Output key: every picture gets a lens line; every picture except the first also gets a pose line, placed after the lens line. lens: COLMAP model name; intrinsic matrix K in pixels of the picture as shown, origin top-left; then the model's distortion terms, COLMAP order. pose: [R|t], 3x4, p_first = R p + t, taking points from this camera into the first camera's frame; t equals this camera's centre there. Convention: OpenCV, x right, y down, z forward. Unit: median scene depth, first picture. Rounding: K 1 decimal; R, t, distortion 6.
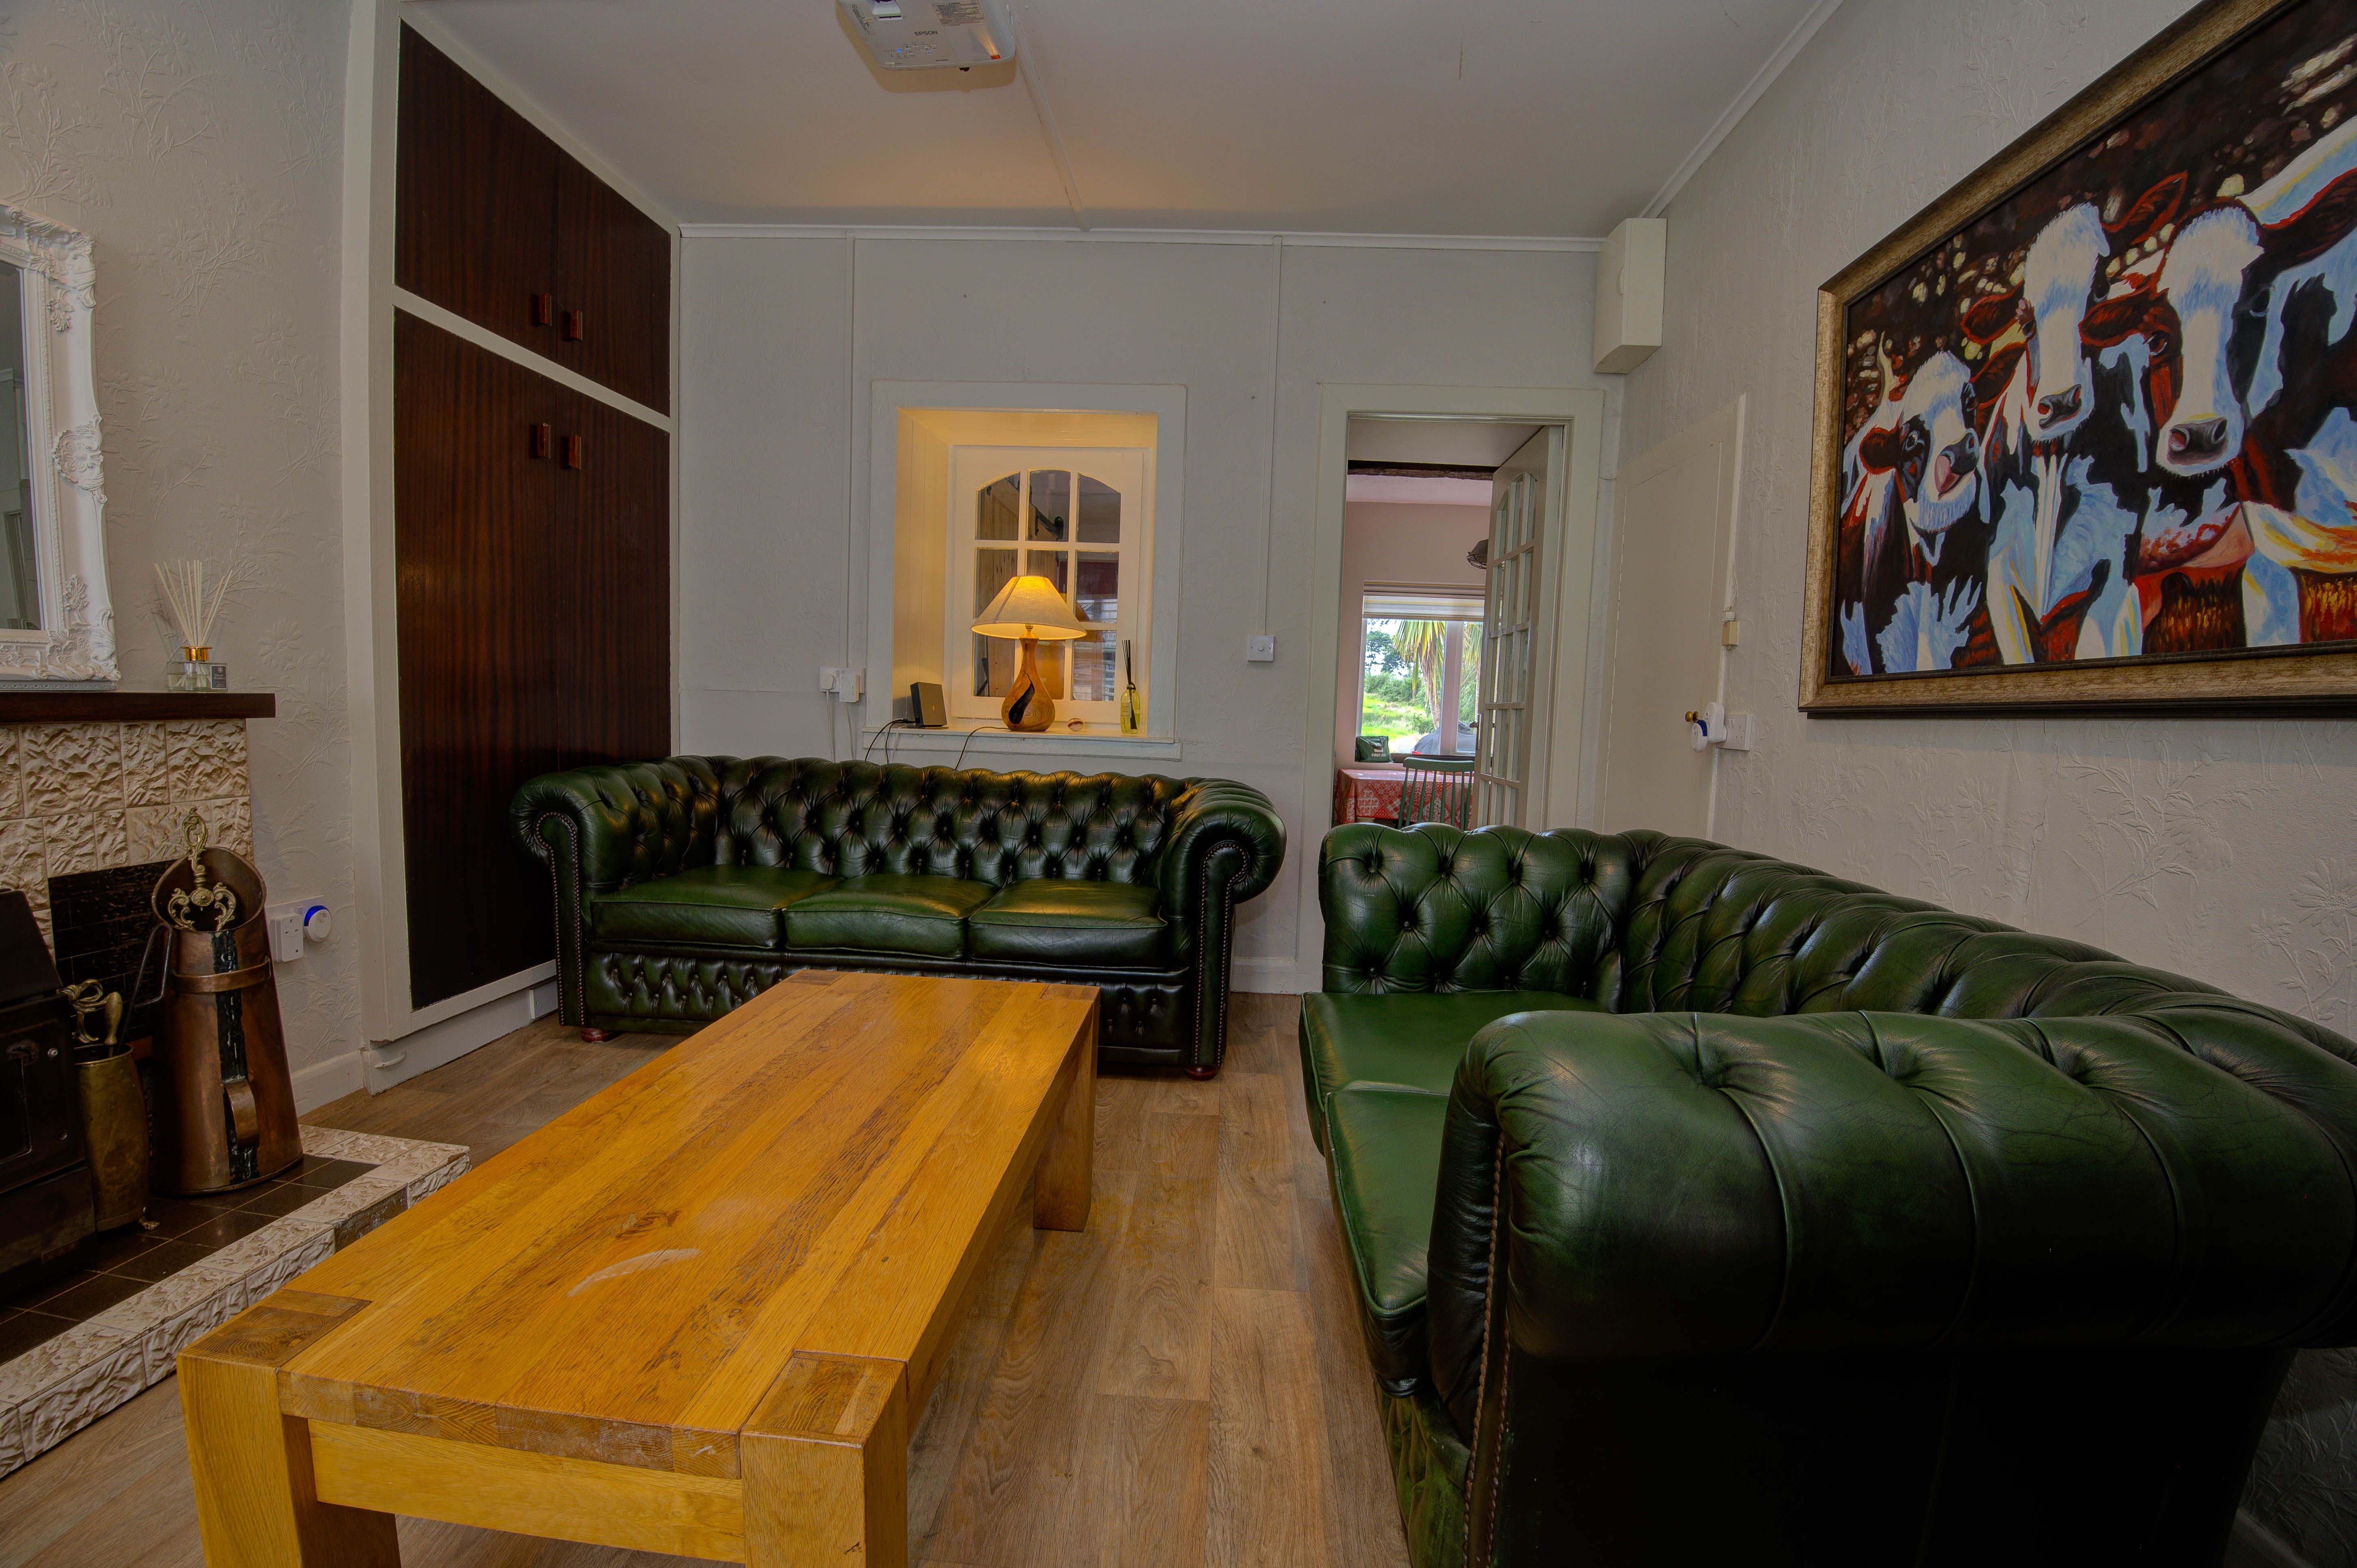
lens RADIAL K [[988.9, 0, 1185.2], [0, 988.9, 790.6], [0, 0, 1]] dist [-0.047121, -0.000059]
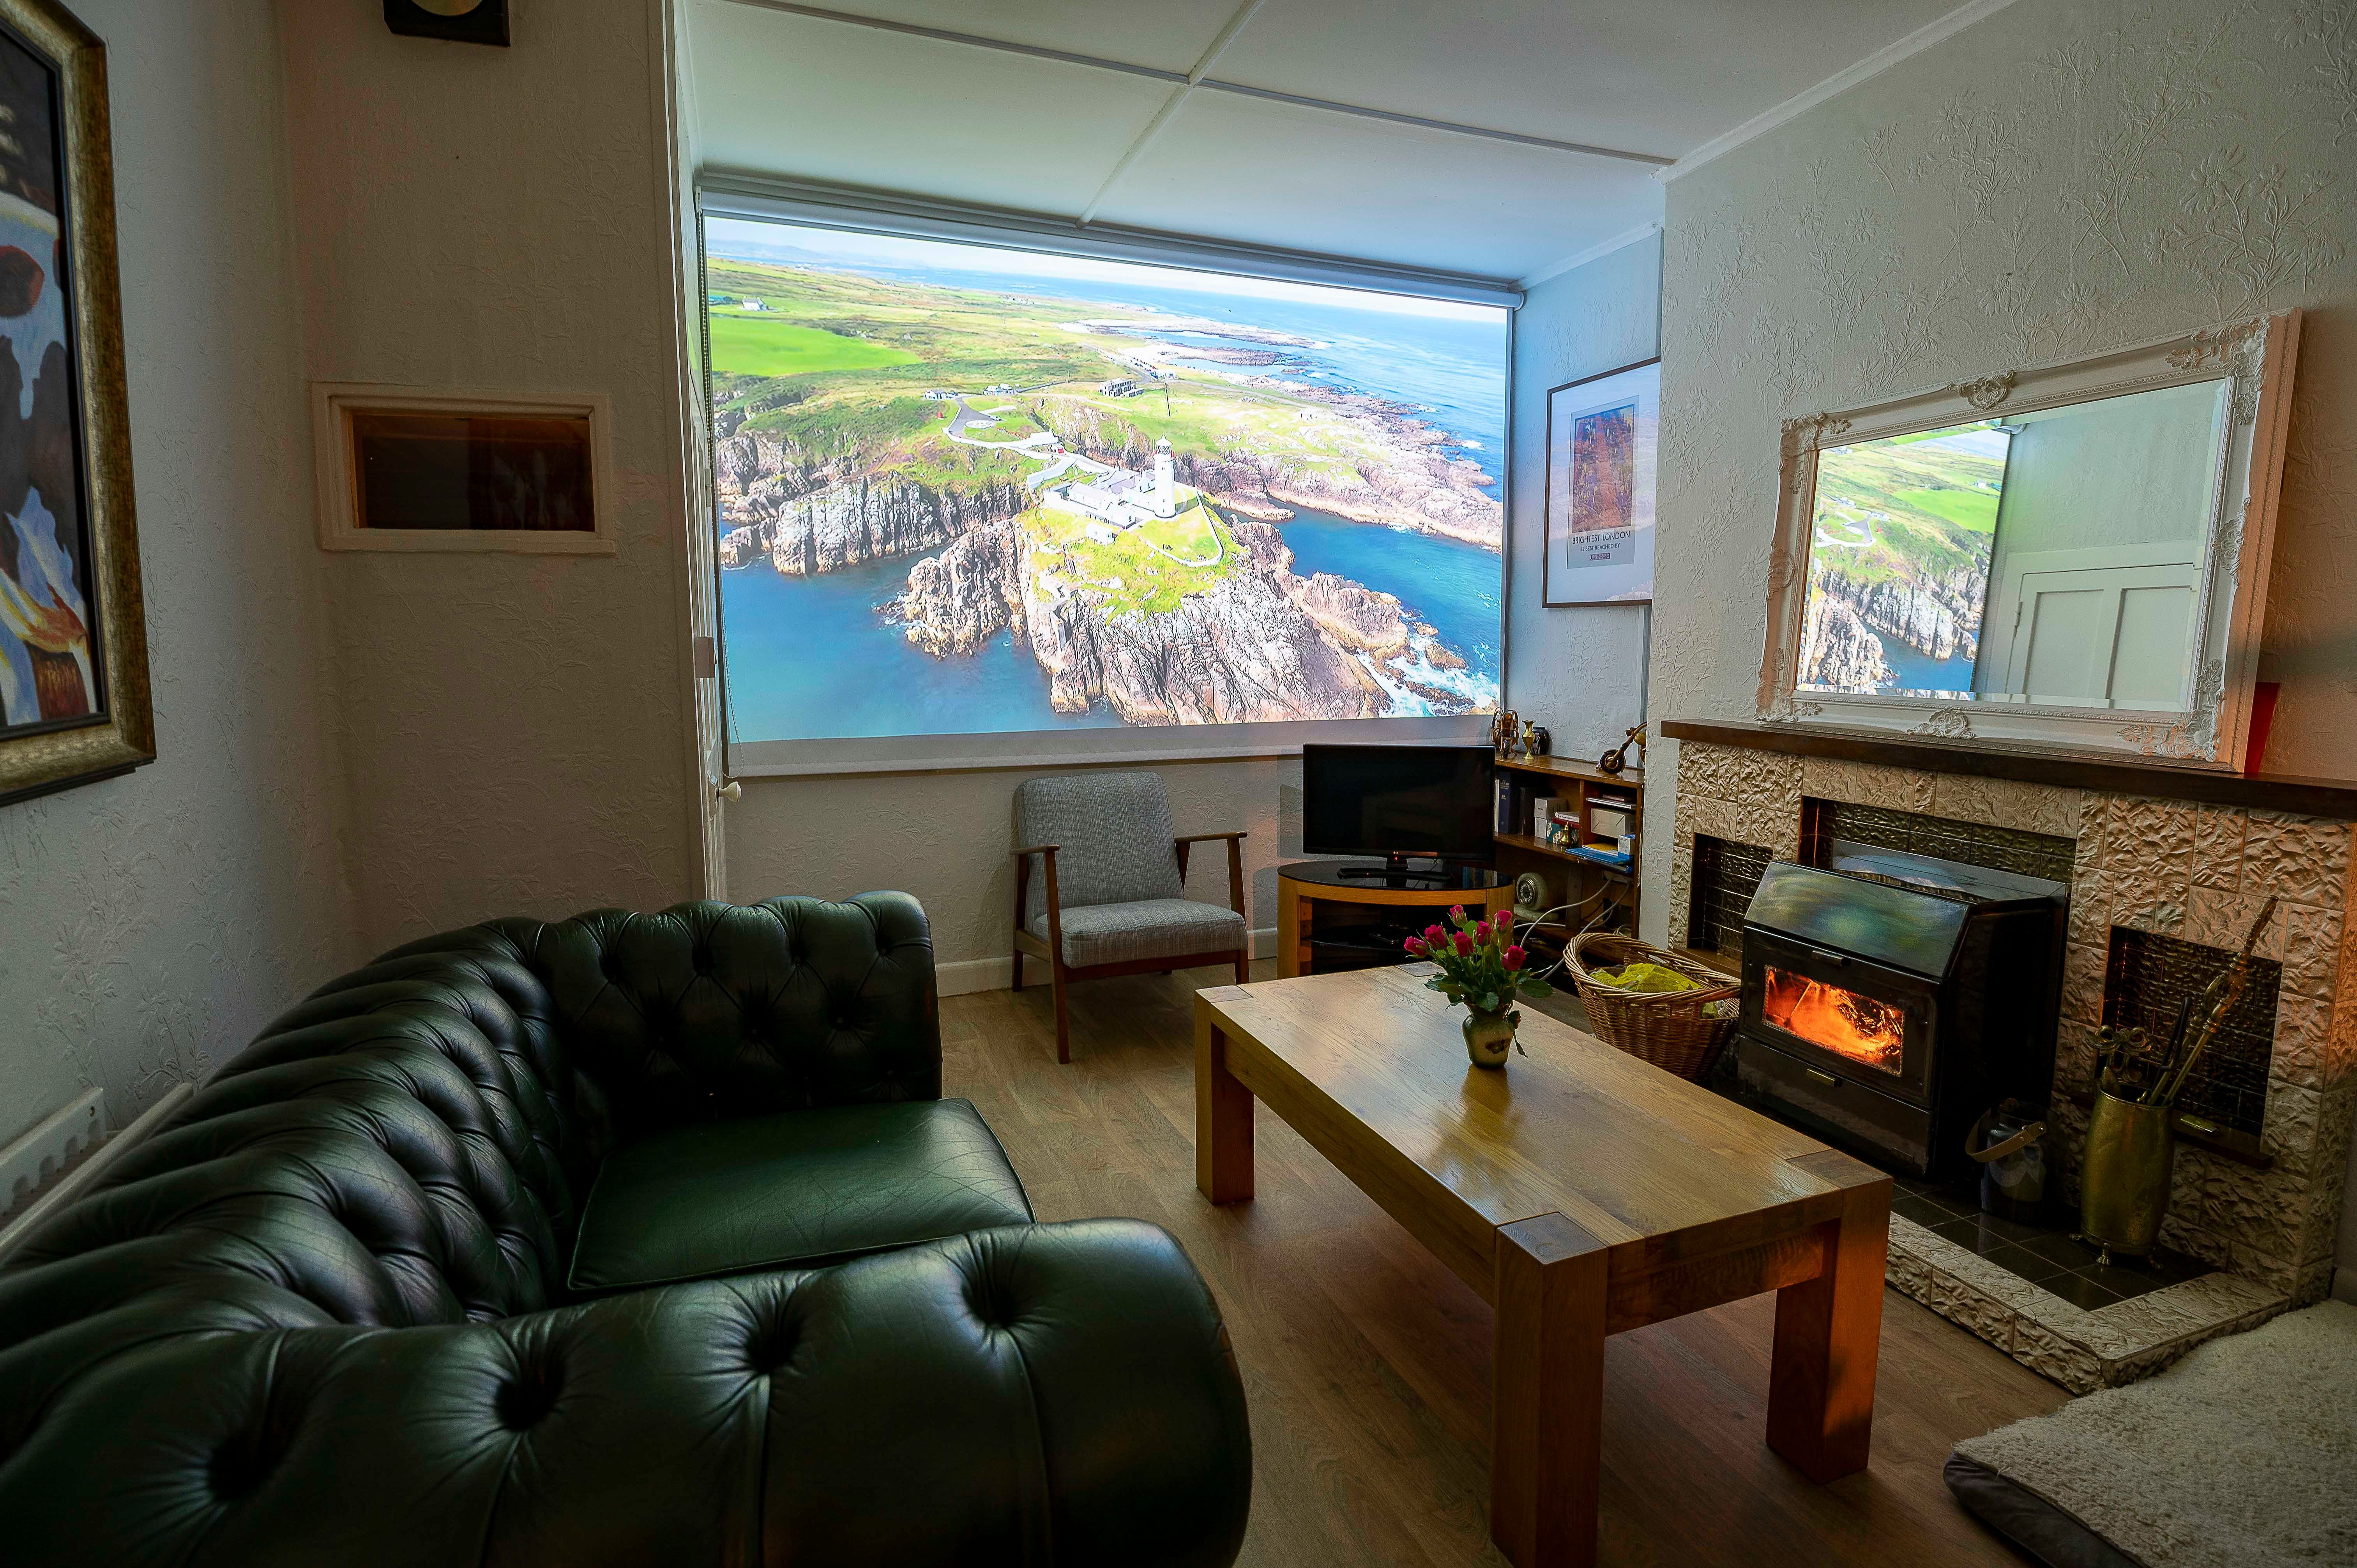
lens RADIAL K [[1037.2, 0, 1178.5], [0, 1037.2, 784.0], [0, 0, 1]] dist [-0.047320, -0.000211]
pose [[-0.903064, 0.023342, -0.428872, 0.224367], [-0.067529, 0.978387, 0.195445, -0.153607], [0.424164, 0.205461, -0.881970, 0.987827]]
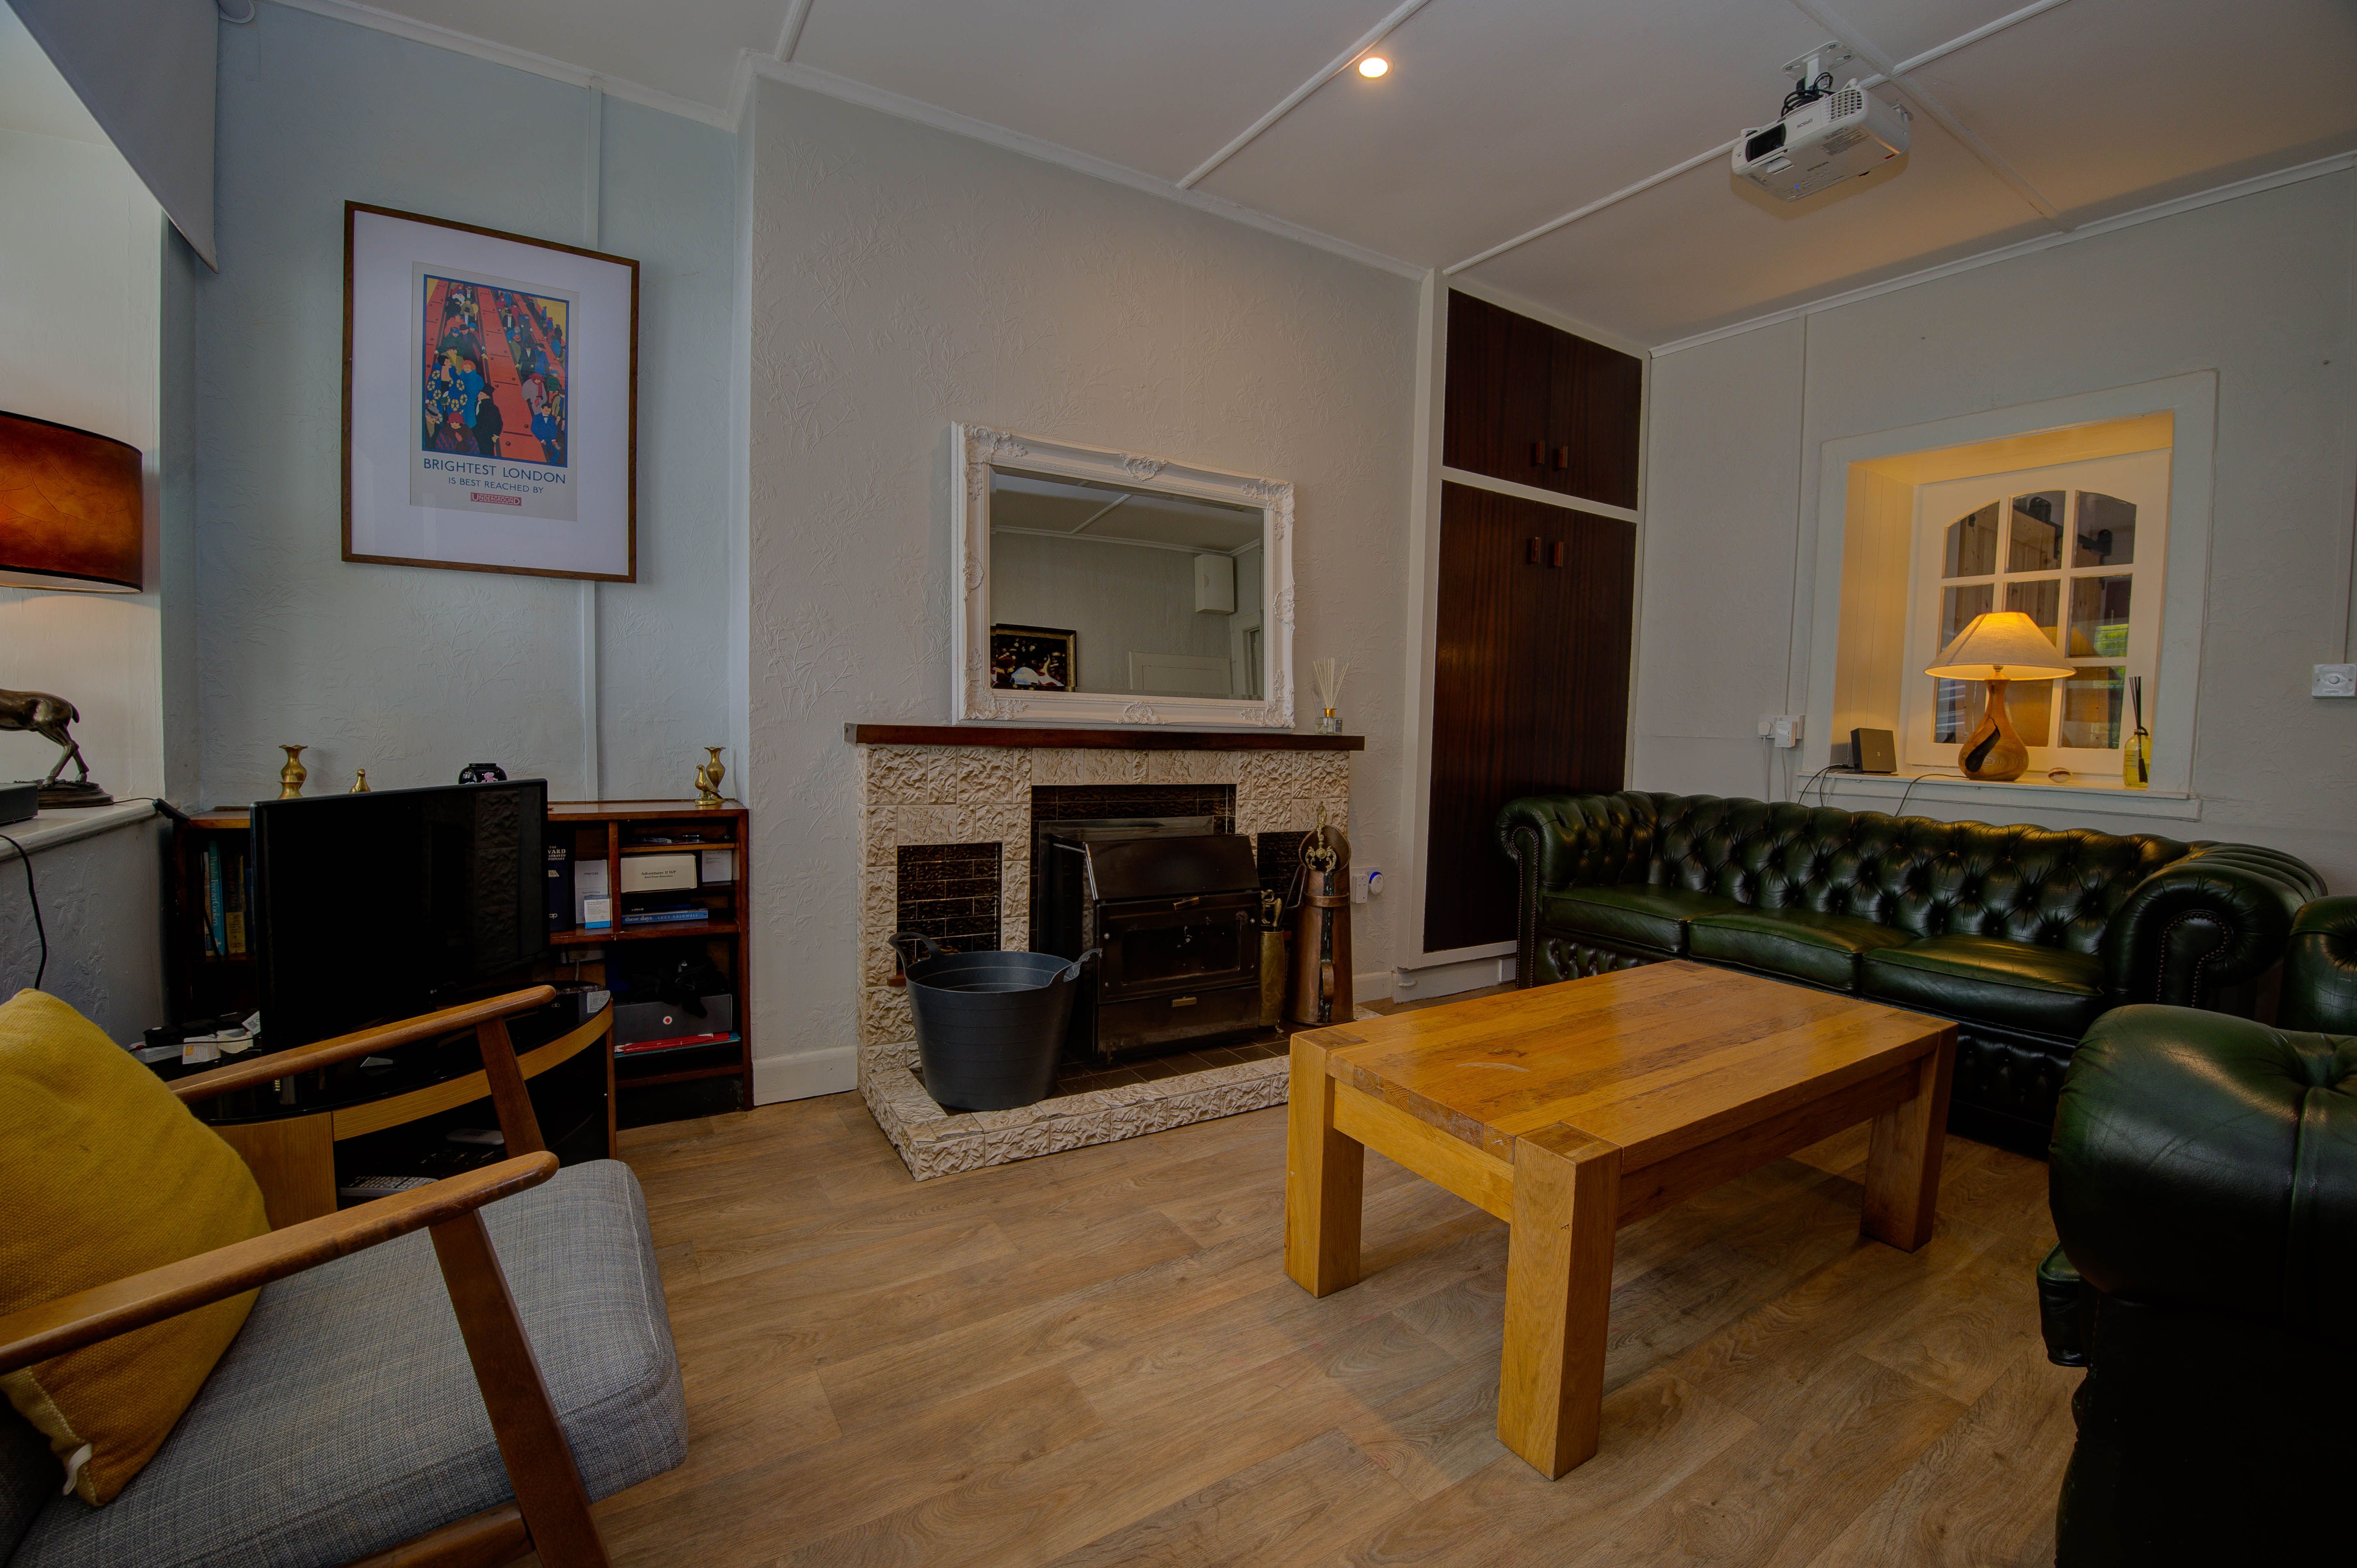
lens RADIAL K [[988.9, 0, 1185.2], [0, 988.9, 790.6], [0, 0, 1]] dist [-0.047121, -0.000059]
pose [[0.580526, 0.035947, -0.813448, 0.194110], [-0.078778, 0.996818, -0.012170, 0.028232], [0.810422, 0.071147, 0.581510, -0.185511]]
